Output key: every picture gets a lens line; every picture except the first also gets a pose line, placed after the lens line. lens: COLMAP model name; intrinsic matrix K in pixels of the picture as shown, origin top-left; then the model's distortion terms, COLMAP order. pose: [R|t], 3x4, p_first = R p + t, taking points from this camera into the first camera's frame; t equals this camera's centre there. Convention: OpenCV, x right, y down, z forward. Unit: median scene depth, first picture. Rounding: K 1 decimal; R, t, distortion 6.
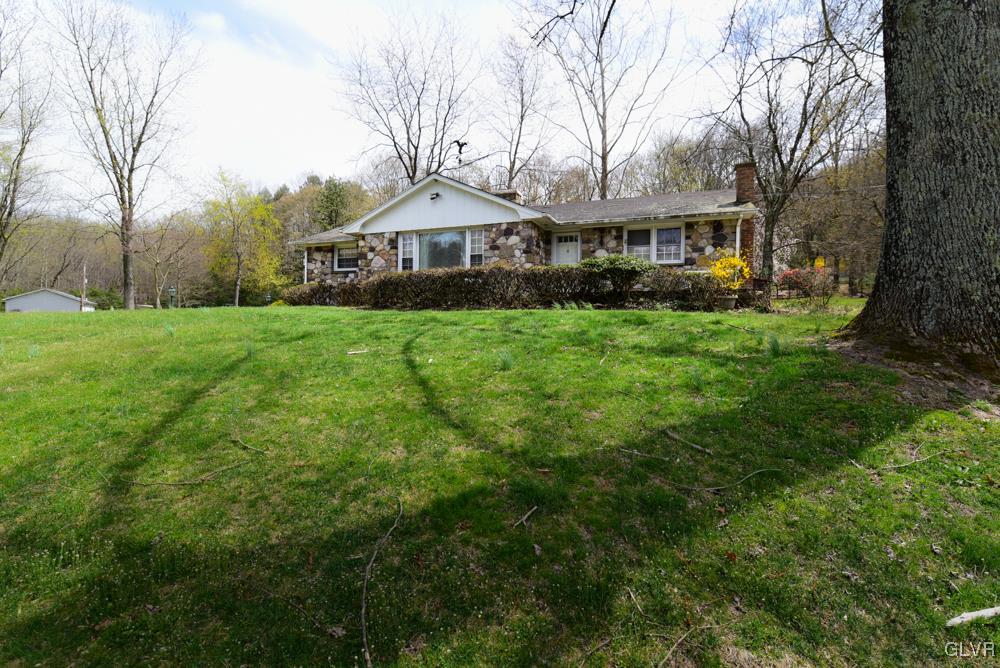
lens RADIAL K [[446.2, 0, 500.8], [0, 446.2, 330.7], [0, 0, 1]] dist [-0.017893, -0.000695]
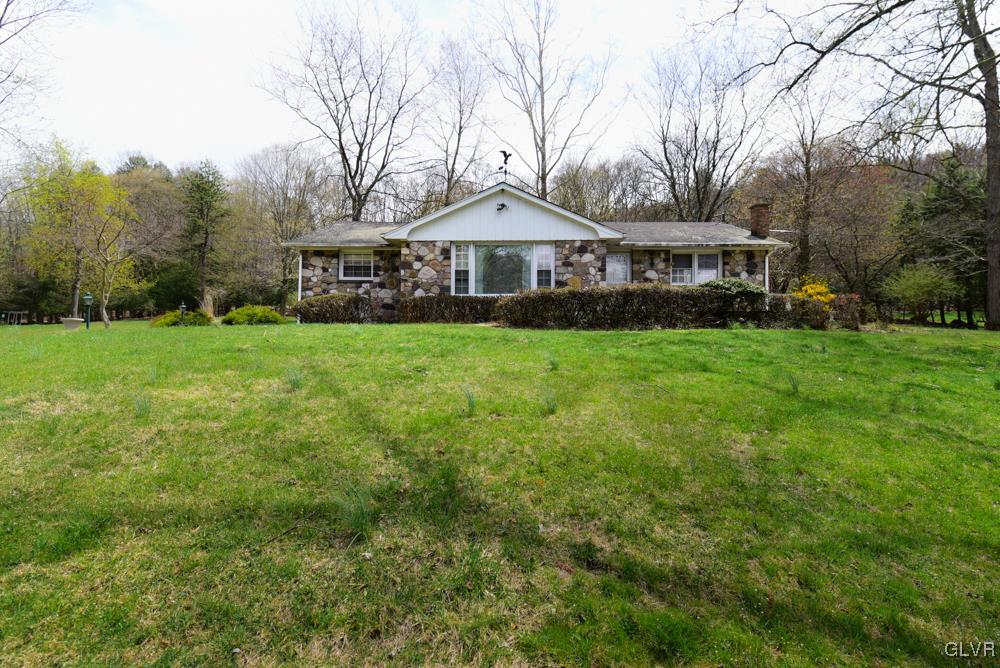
lens RADIAL K [[446.2, 0, 500.3], [0, 446.2, 334.4], [0, 0, 1]] dist [-0.017893, -0.000695]
pose [[0.940070, -0.007823, 0.340890, -0.453359], [0.012568, 0.999852, -0.011713, -0.017538], [-0.340748, 0.015296, 0.940030, 0.104588]]
